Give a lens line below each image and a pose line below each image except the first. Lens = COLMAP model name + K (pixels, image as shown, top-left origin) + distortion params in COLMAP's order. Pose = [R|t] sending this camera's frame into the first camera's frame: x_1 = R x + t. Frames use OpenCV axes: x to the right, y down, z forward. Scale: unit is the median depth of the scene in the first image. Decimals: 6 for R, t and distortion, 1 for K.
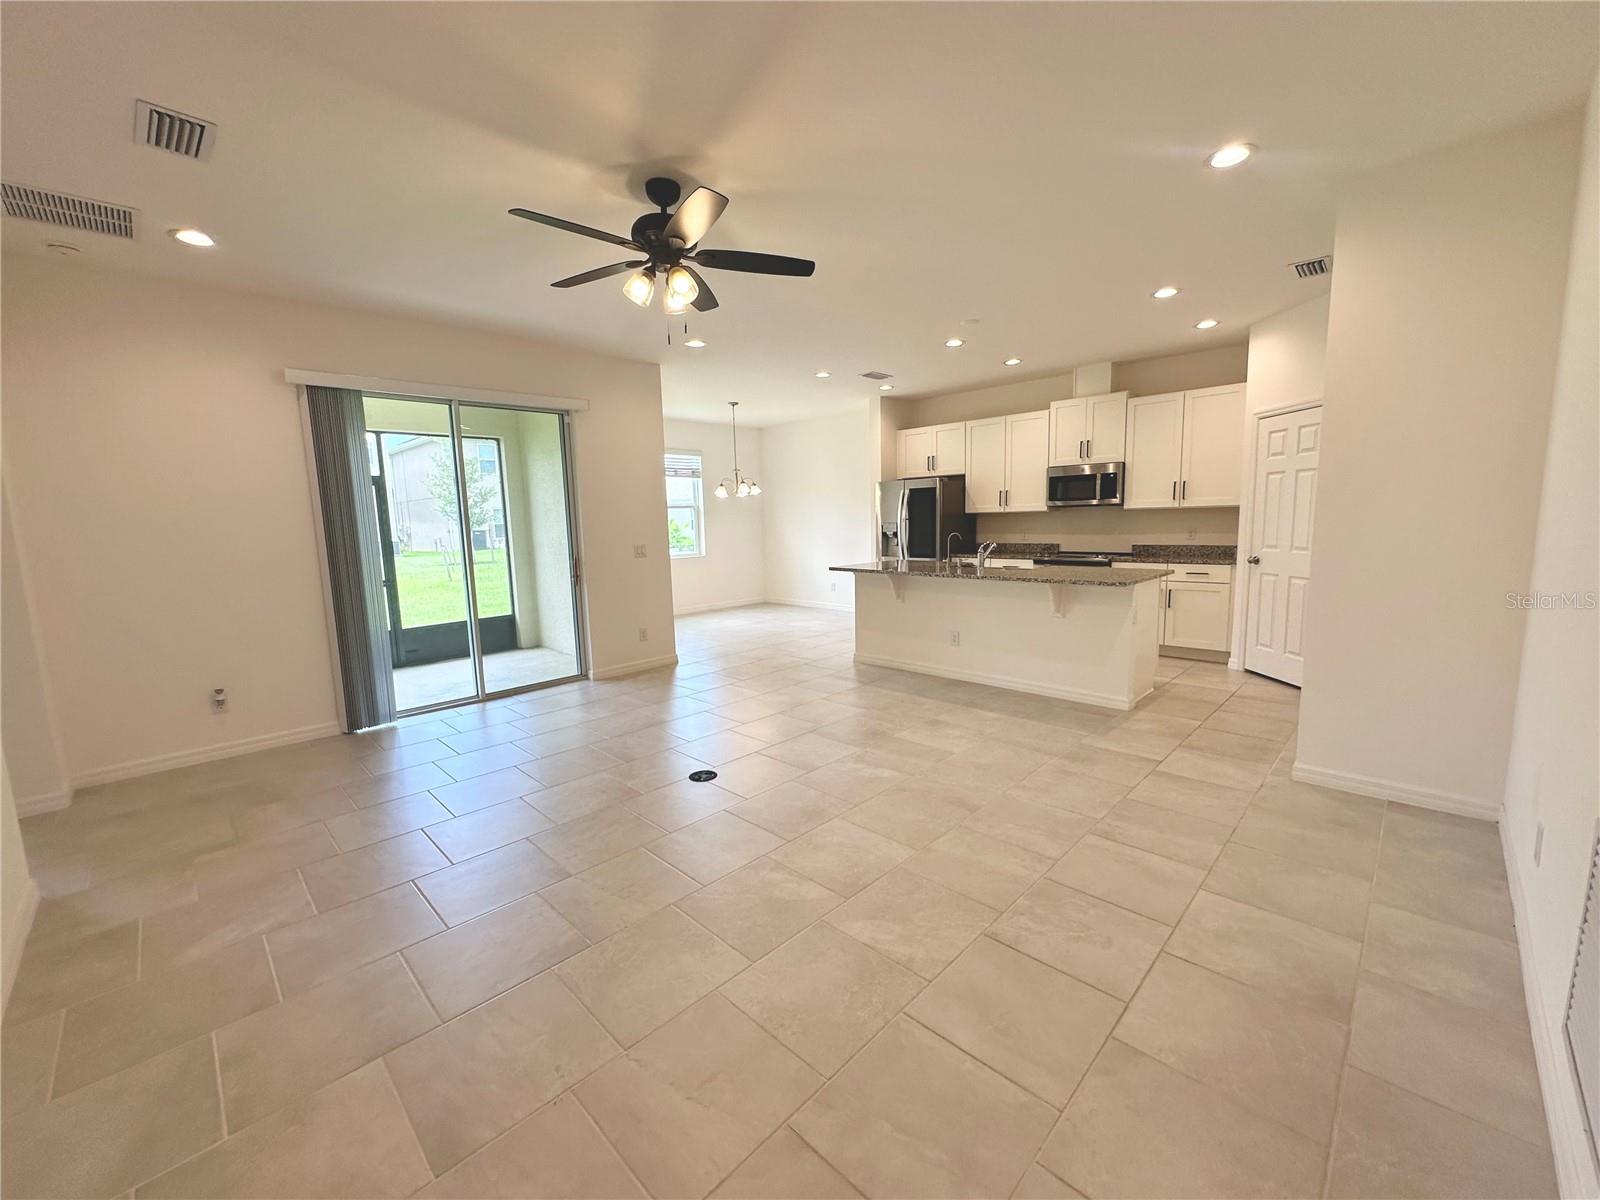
lens RADIAL K [[637.9, 0, 805.6], [0, 637.9, 596.2], [0, 0, 1]] dist [-0.002041, 0.000669]
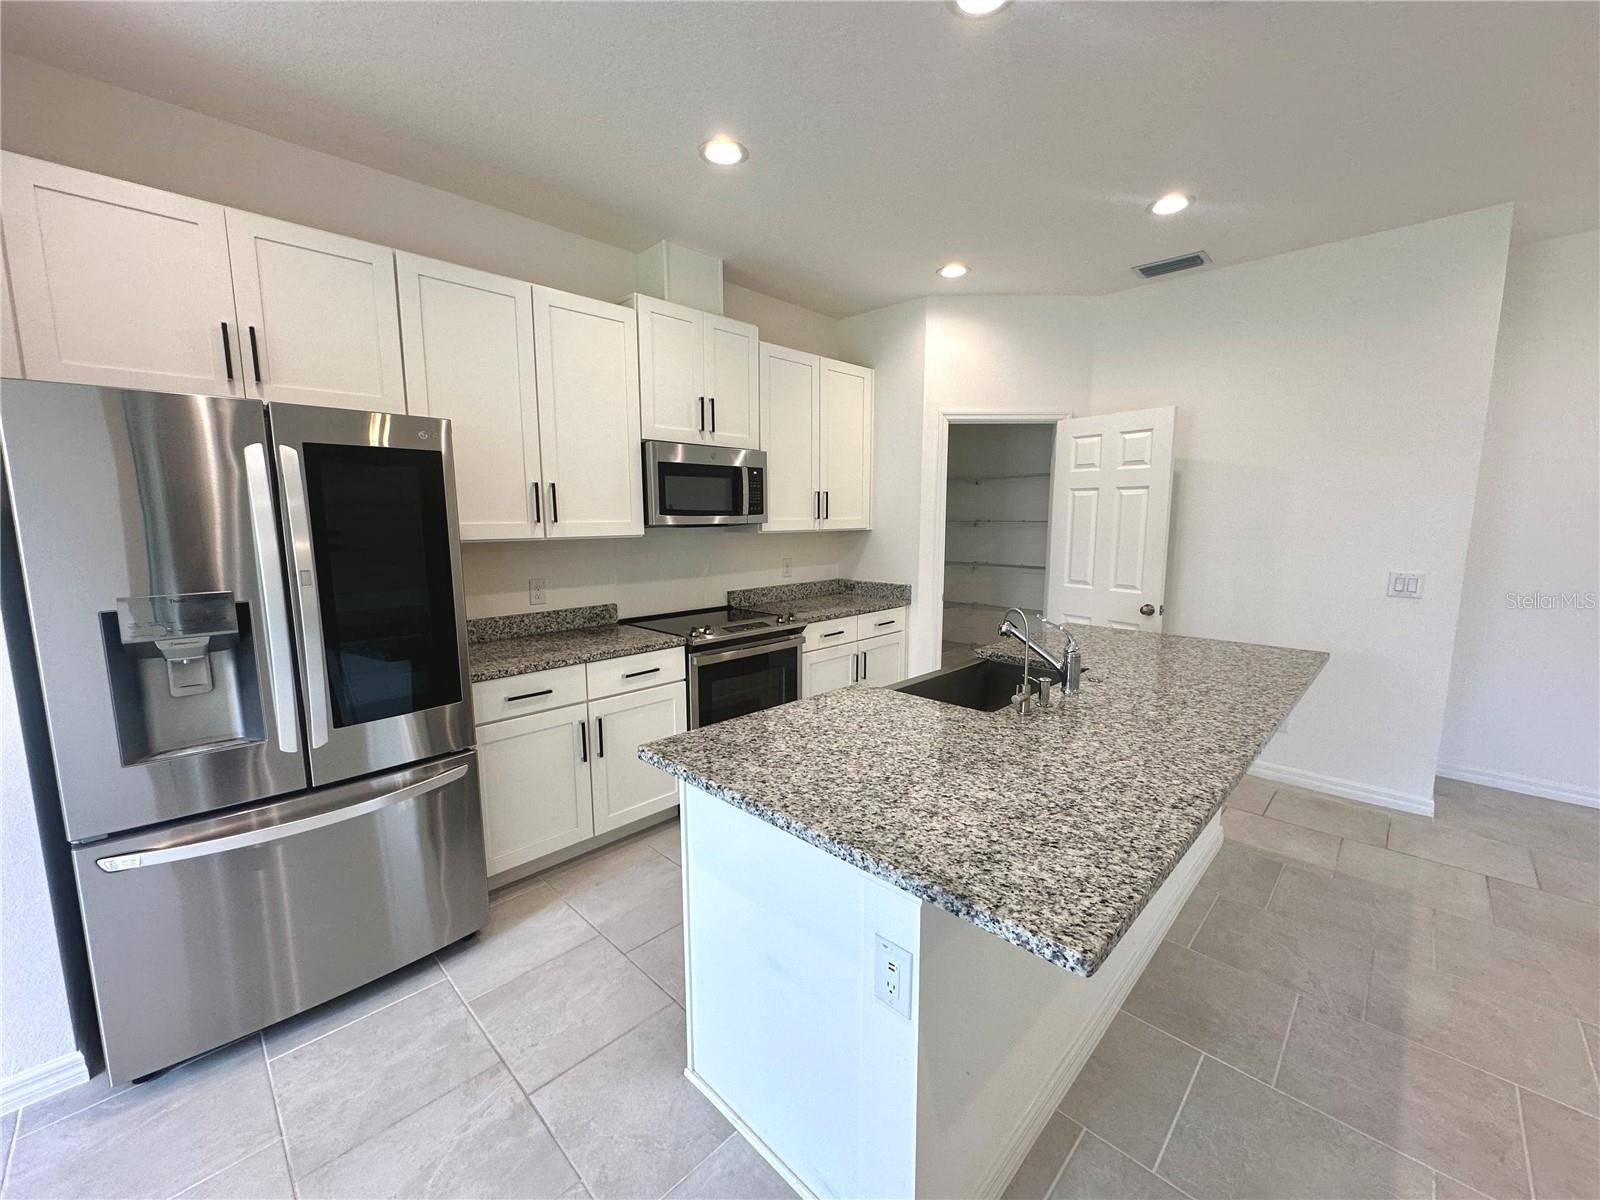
lens RADIAL K [[637.9, 0, 788.2], [0, 637.9, 601.7], [0, 0, 1]] dist [-0.002041, 0.000669]
pose [[0.007209, -0.107664, 0.994161, -0.082963], [0.126008, 0.986360, 0.105905, -0.127929], [-0.992003, 0.124509, 0.020677, 0.932862]]
